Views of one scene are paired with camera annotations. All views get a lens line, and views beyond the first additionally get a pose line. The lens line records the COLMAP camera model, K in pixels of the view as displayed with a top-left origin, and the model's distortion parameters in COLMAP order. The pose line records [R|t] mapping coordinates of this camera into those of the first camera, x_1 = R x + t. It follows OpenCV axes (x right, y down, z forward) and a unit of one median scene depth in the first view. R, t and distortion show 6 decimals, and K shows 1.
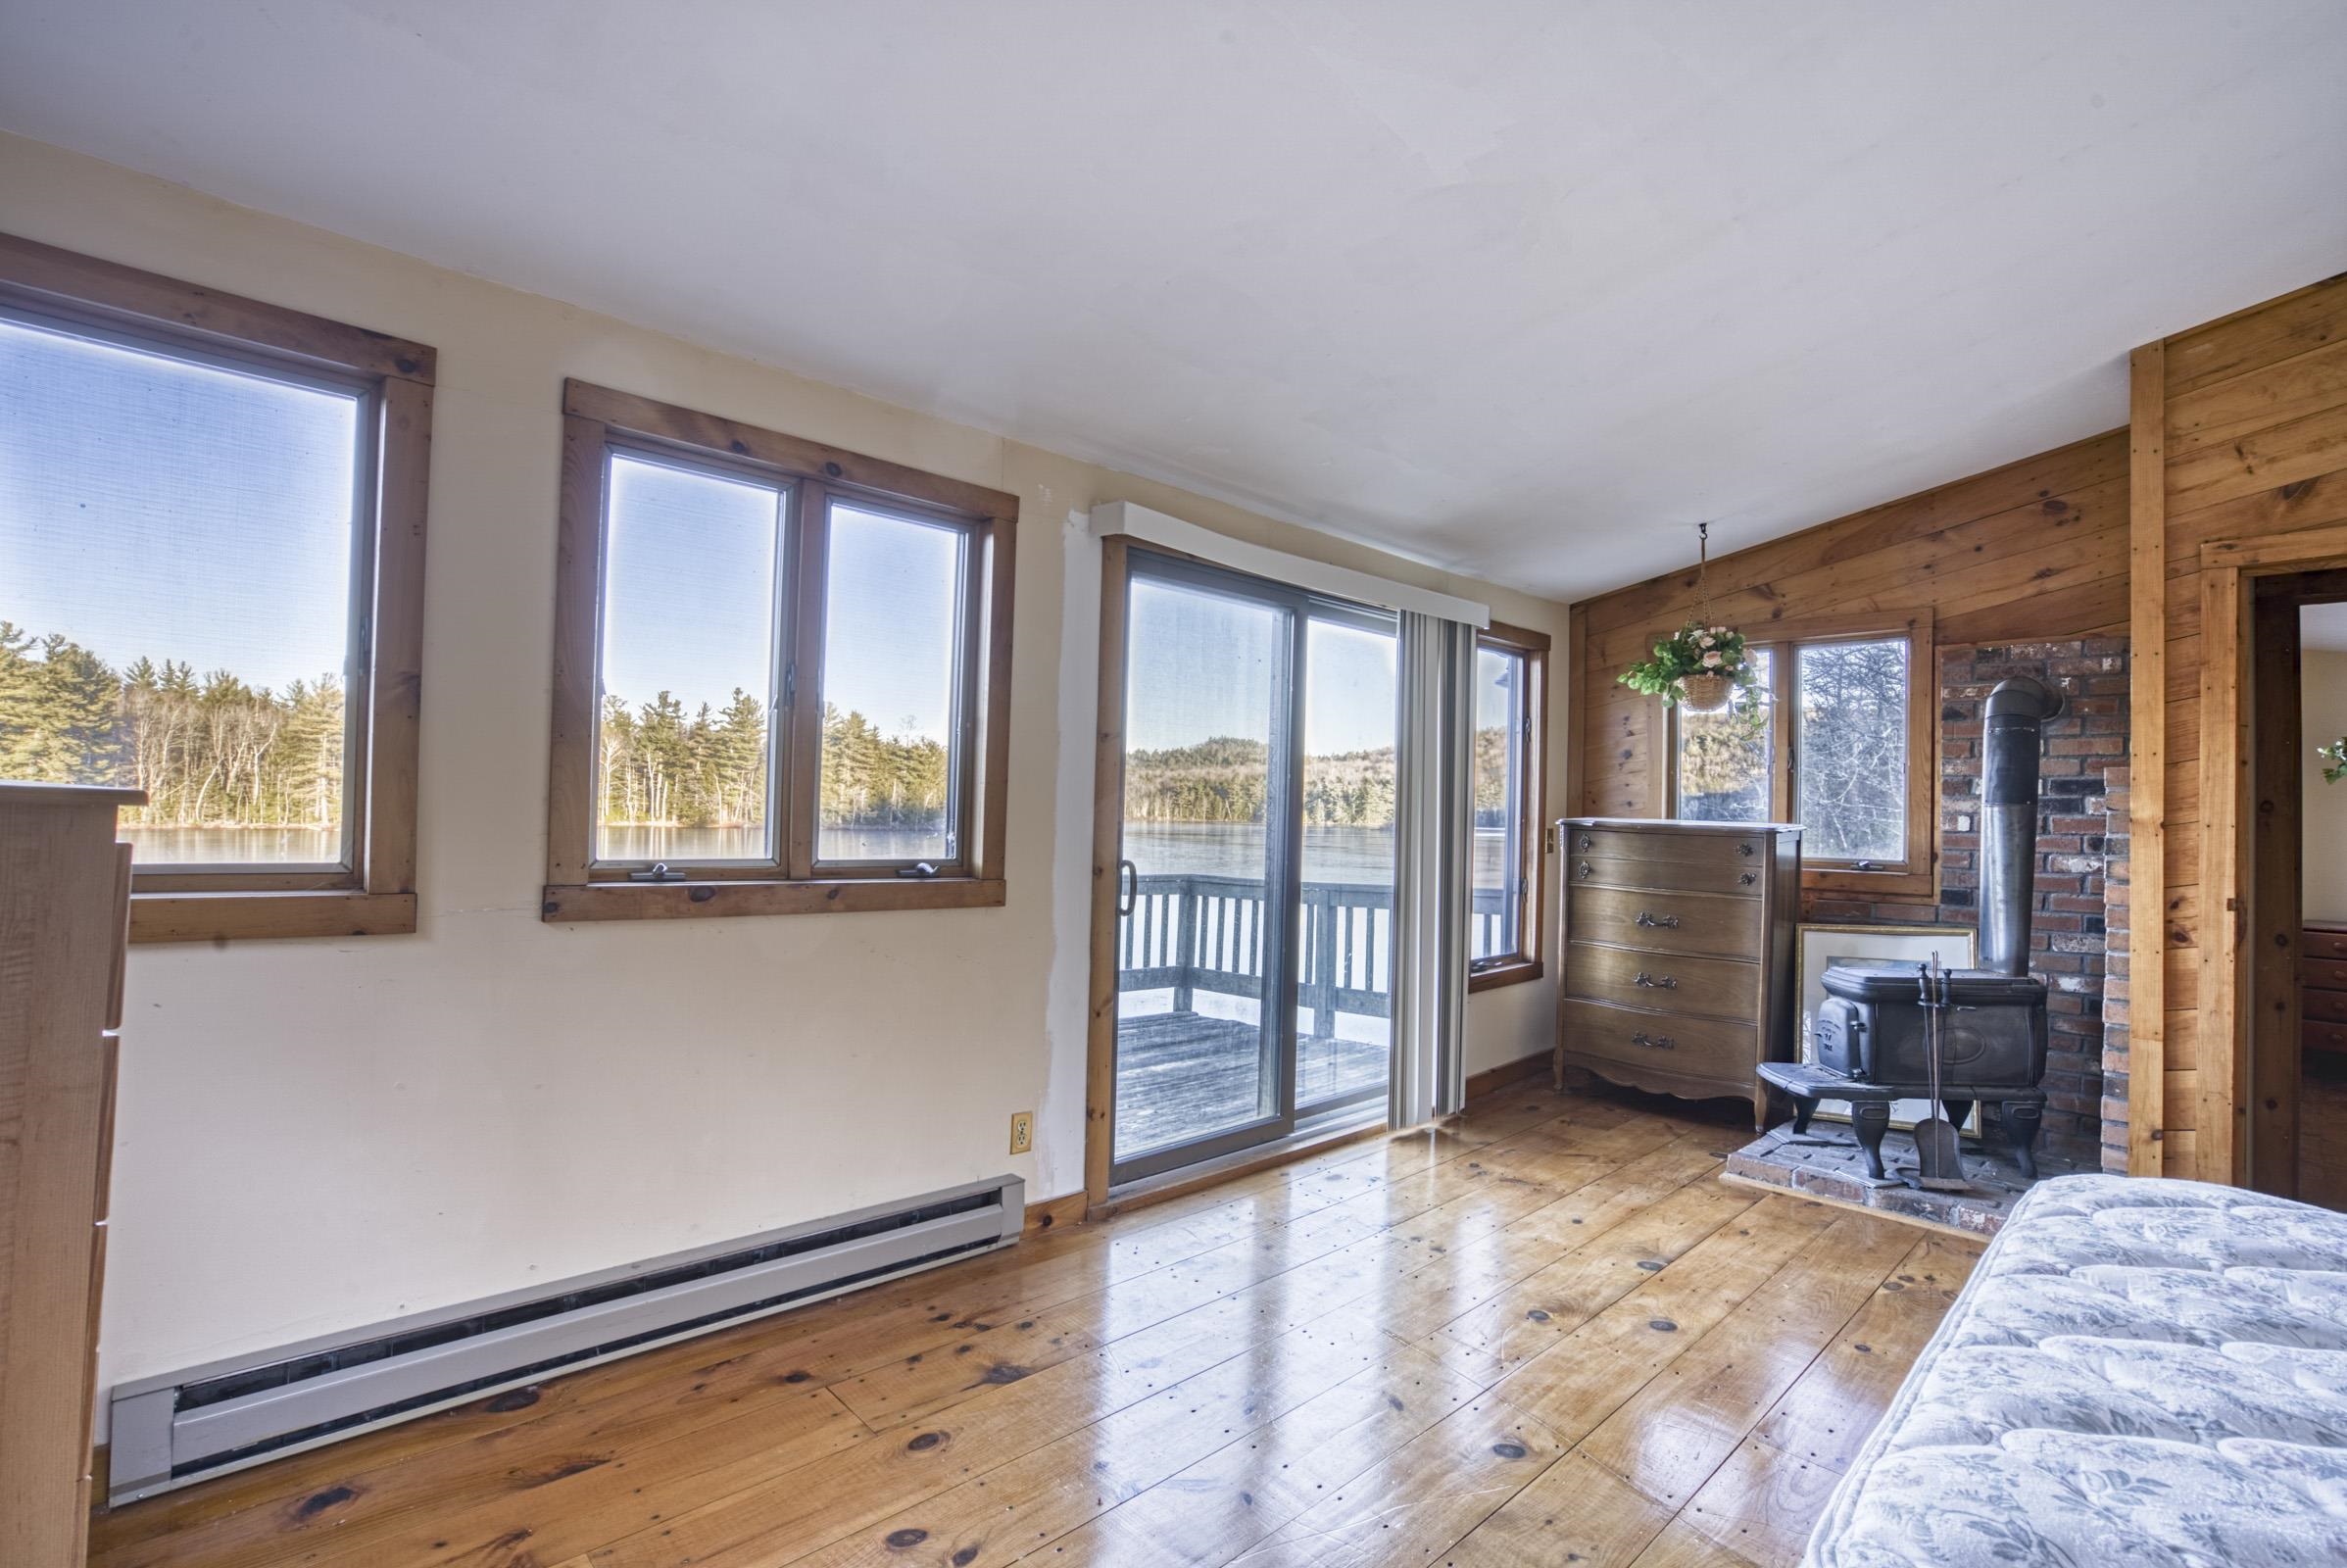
lens RADIAL K [[1095.8, 0, 1166.1], [0, 1095.8, 795.9], [0, 0, 1]] dist [-0.056906, 0.021456]
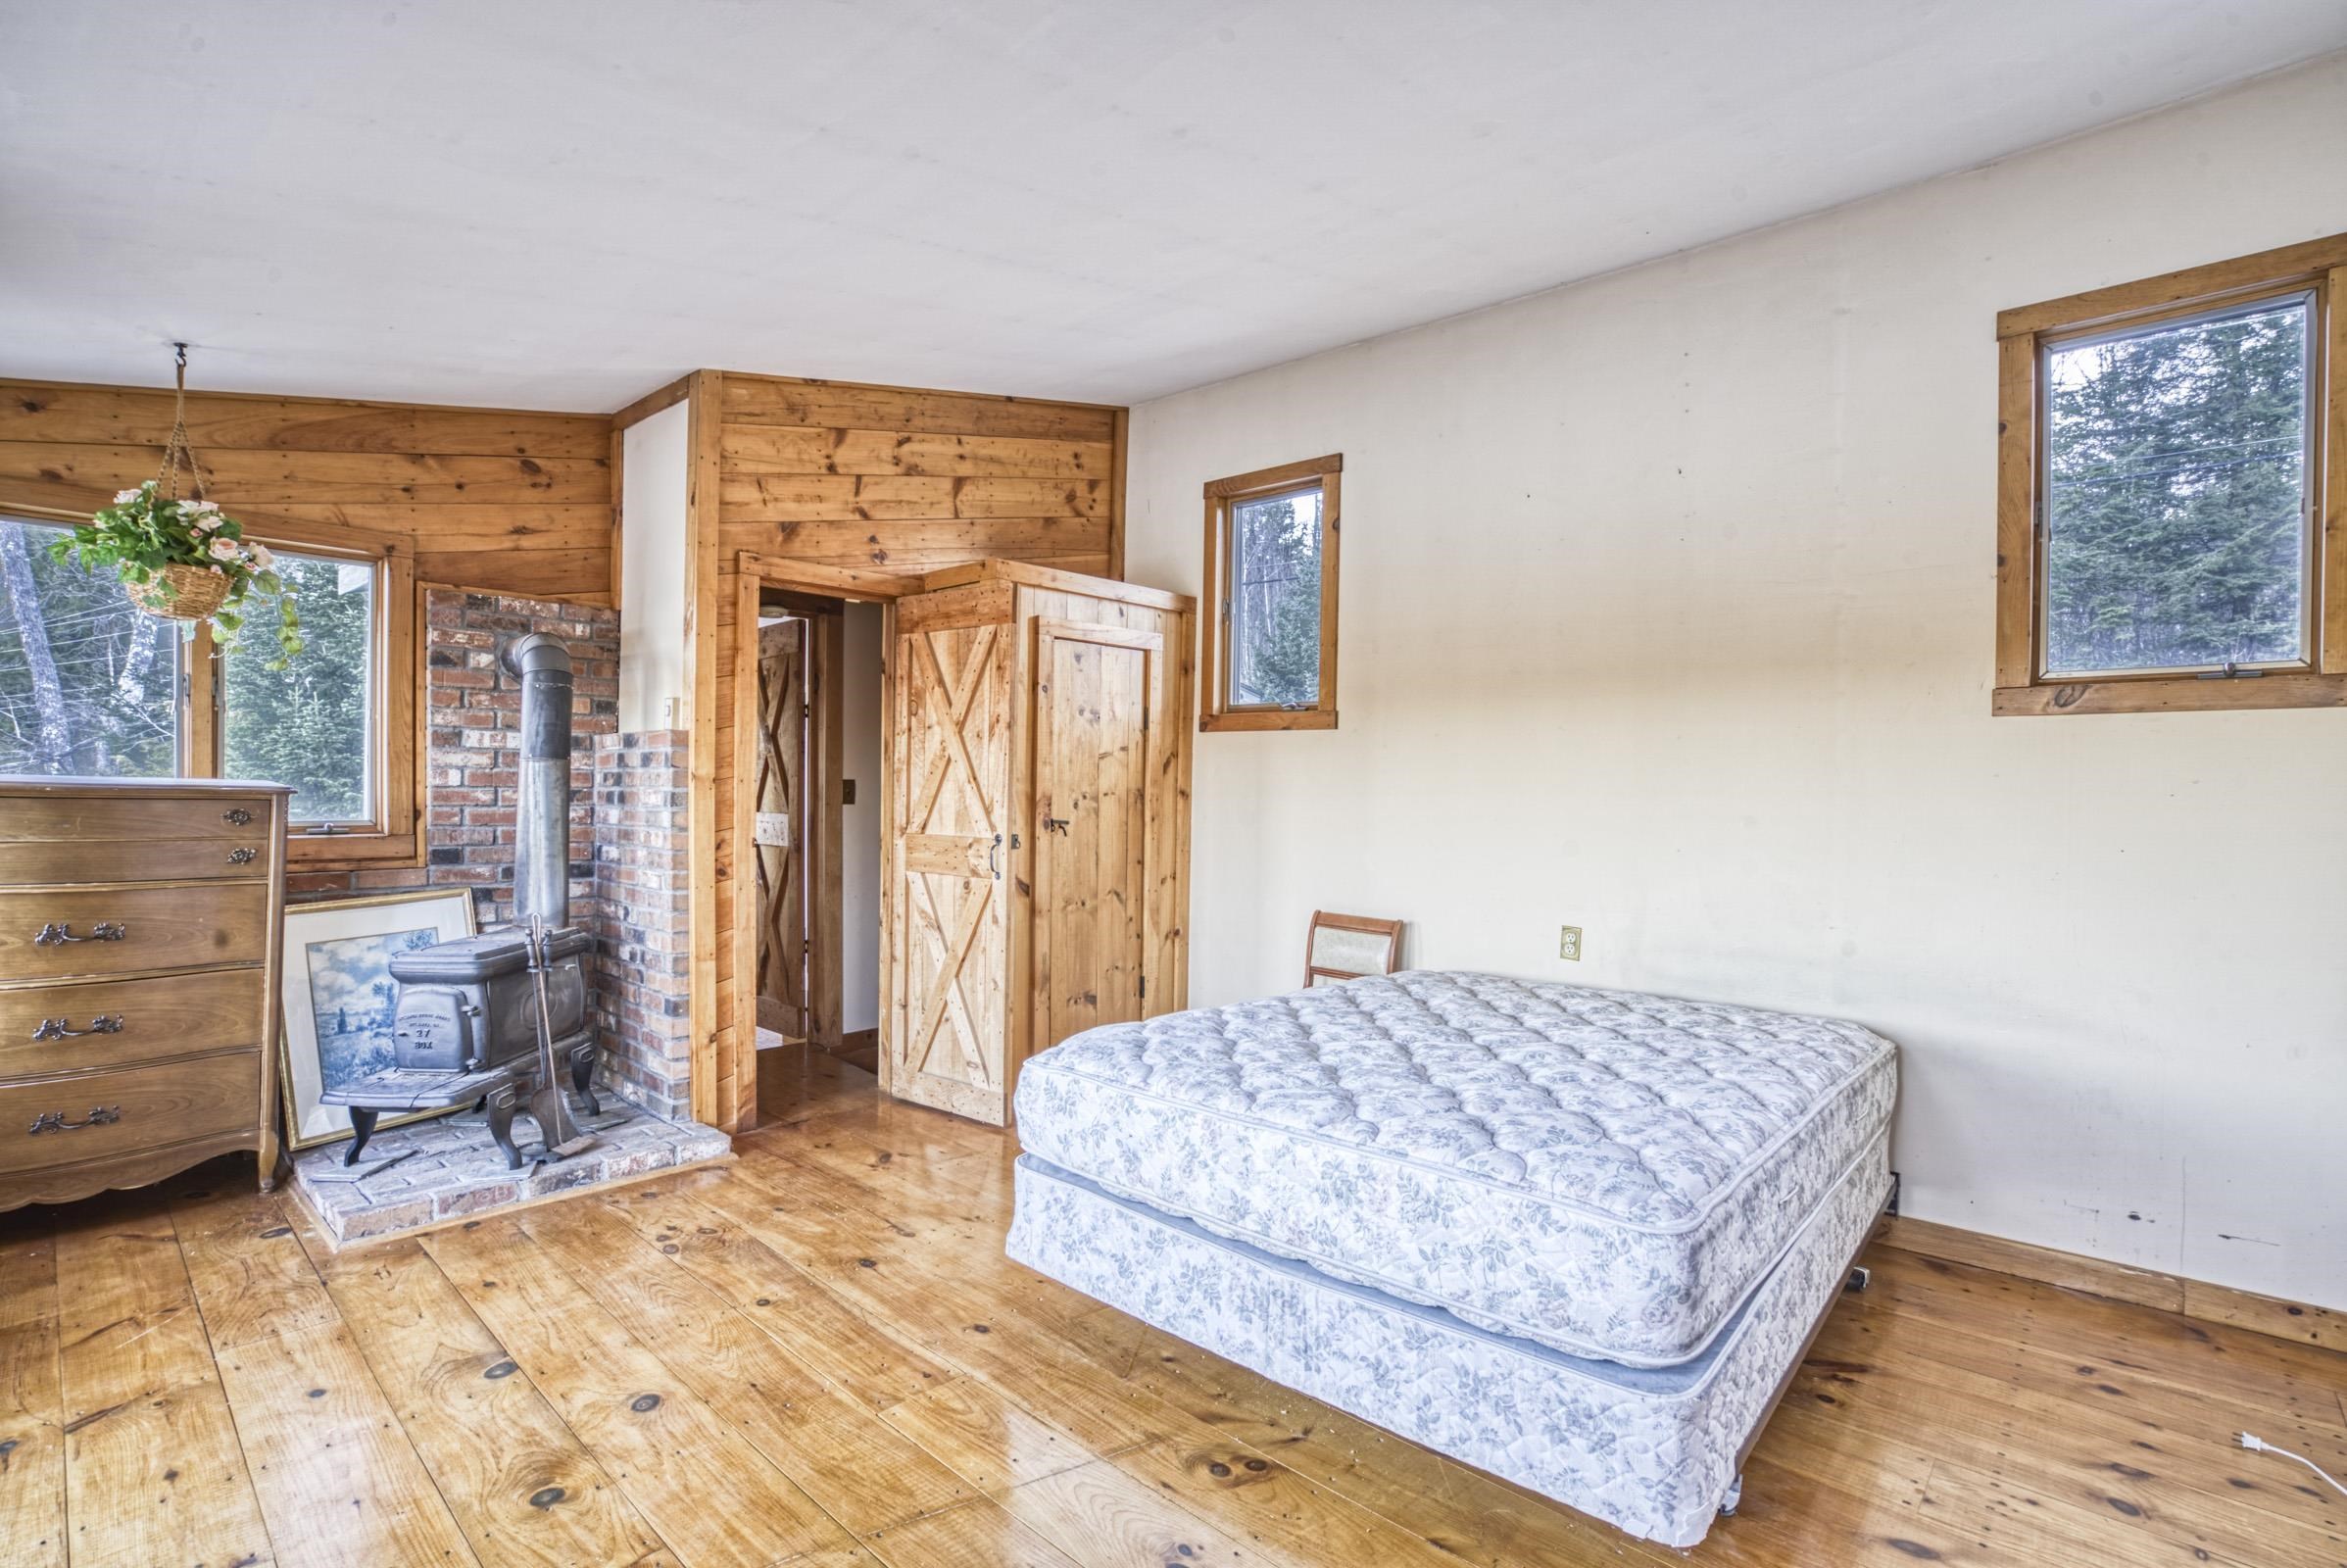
lens RADIAL K [[1095.8, 0, 1166.1], [0, 1095.8, 795.9], [0, 0, 1]] dist [-0.056906, 0.021456]
pose [[-0.083400, -0.032736, 0.995978, -0.255831], [-0.031279, 0.999054, 0.030217, -0.006317], [-0.996025, -0.028633, -0.084346, 0.471260]]
